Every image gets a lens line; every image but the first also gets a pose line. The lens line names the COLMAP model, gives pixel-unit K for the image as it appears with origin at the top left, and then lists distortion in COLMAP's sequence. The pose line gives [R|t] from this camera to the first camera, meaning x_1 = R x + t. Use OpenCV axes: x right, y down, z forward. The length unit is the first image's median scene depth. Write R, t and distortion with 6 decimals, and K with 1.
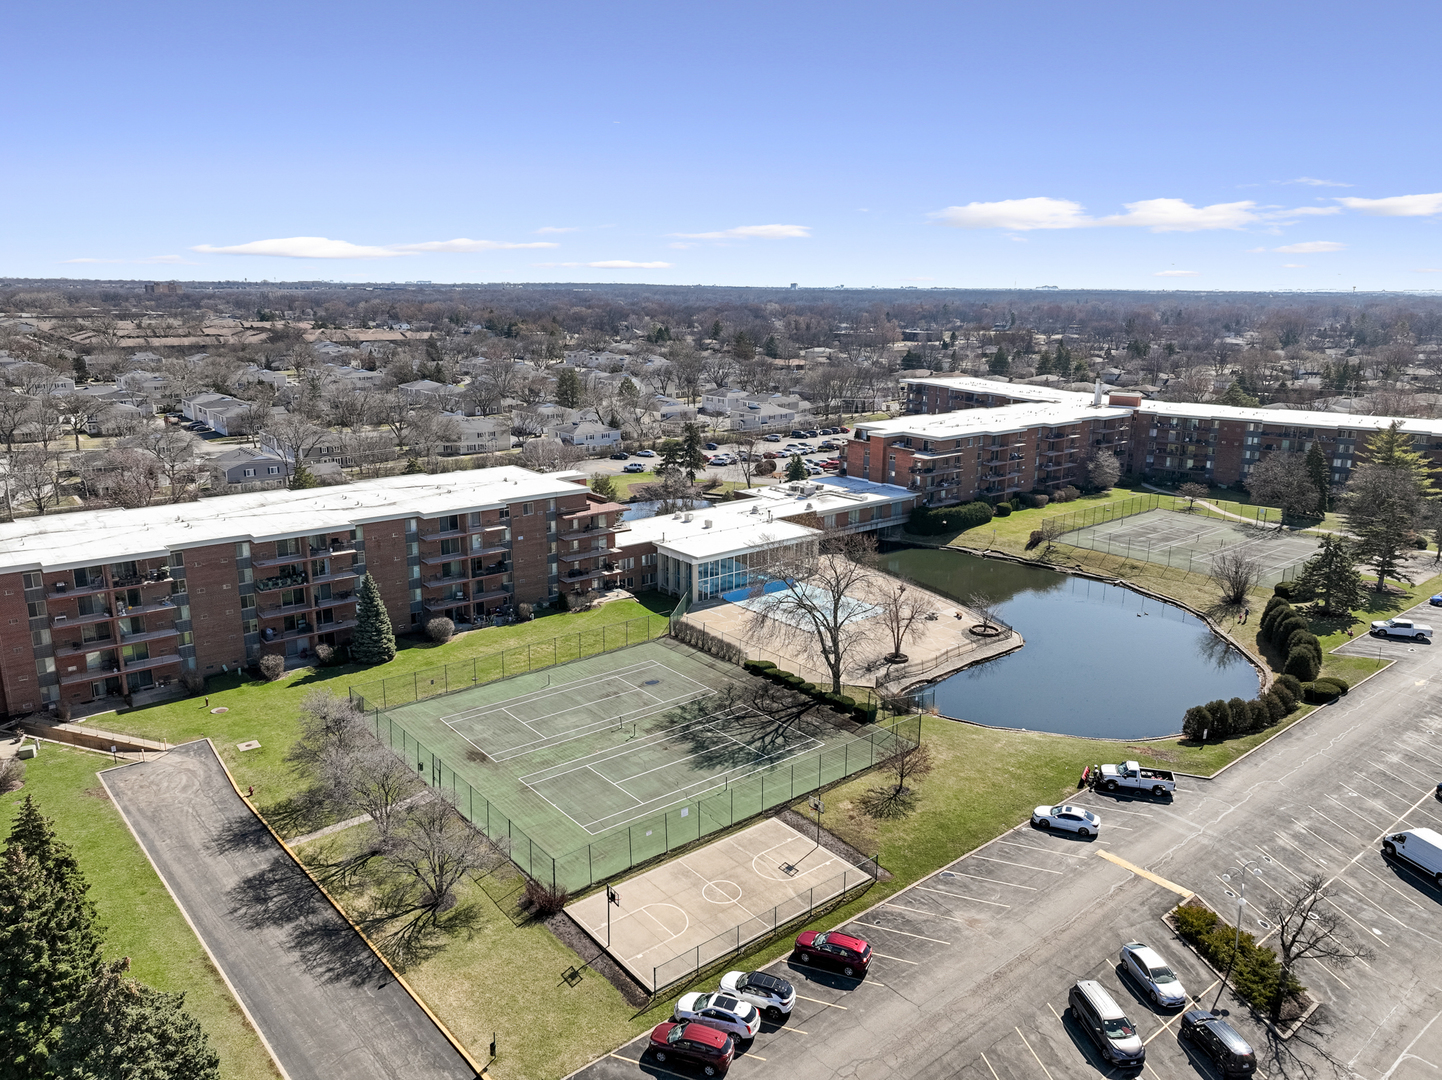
lens RADIAL K [[987.0, 0, 721.0], [0, 987.0, 540.0], [0, 0, 1]] dist [-0.001038, -0.000087]
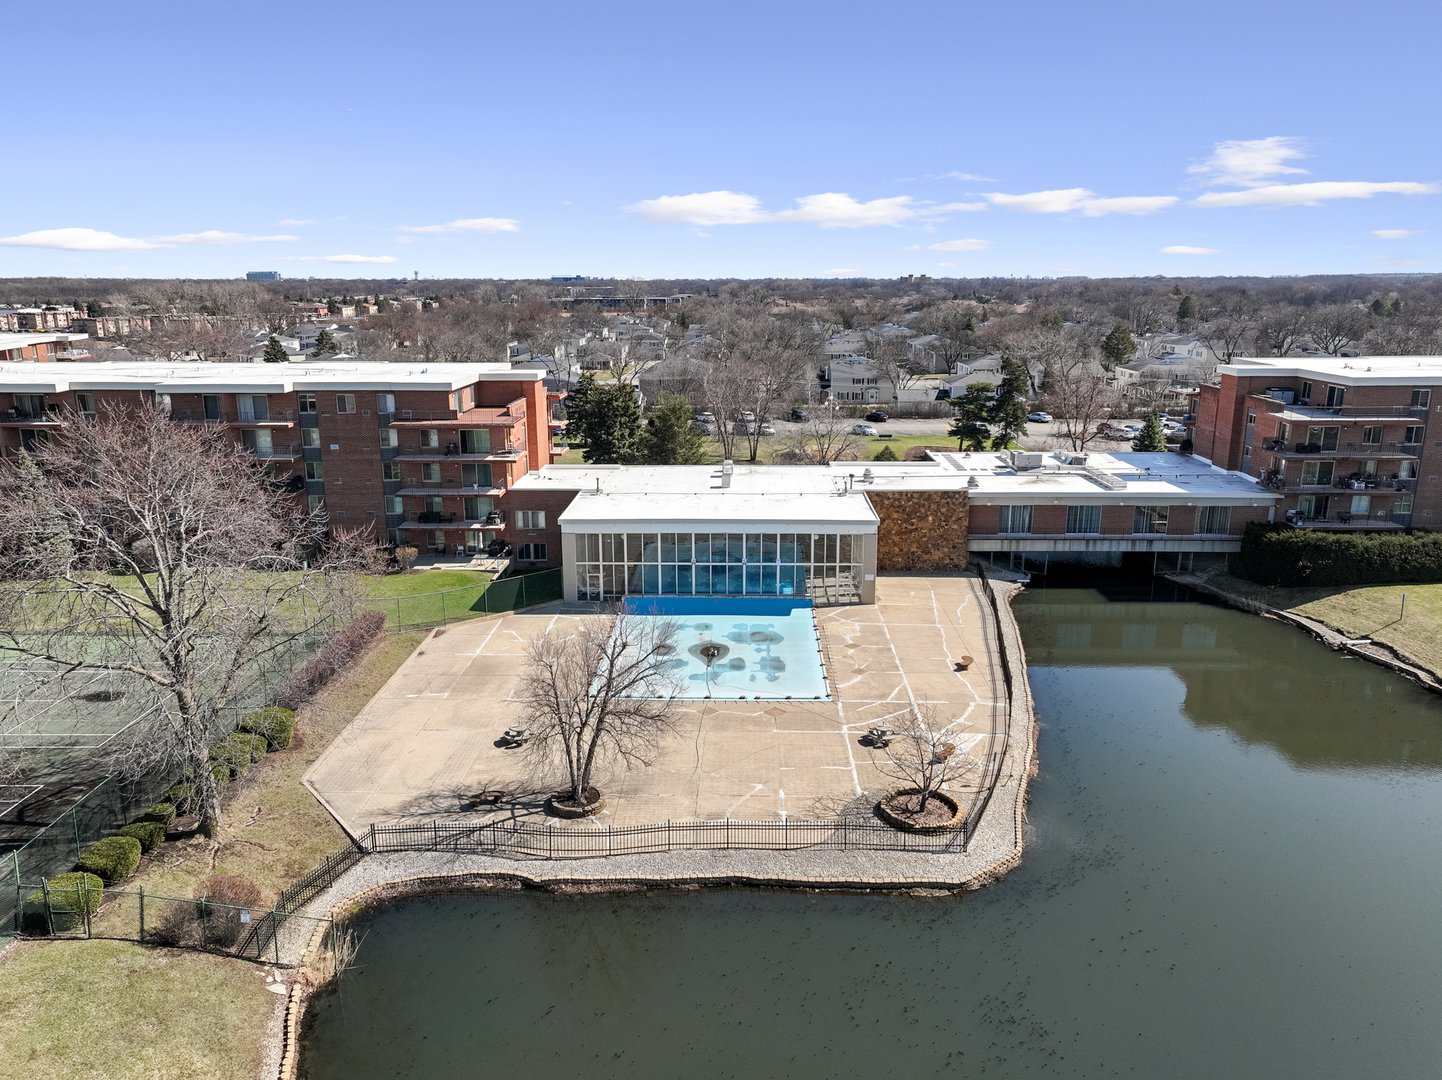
lens RADIAL K [[1024.2, 0, 721.0], [0, 1024.2, 540.0], [0, 0, 1]] dist [-0.002299, -0.000984]
pose [[0.760663, 0.150136, -0.631547, 0.404960], [-0.152764, 0.986965, 0.050632, -0.013795], [0.630916, 0.057964, 0.773682, 0.607214]]
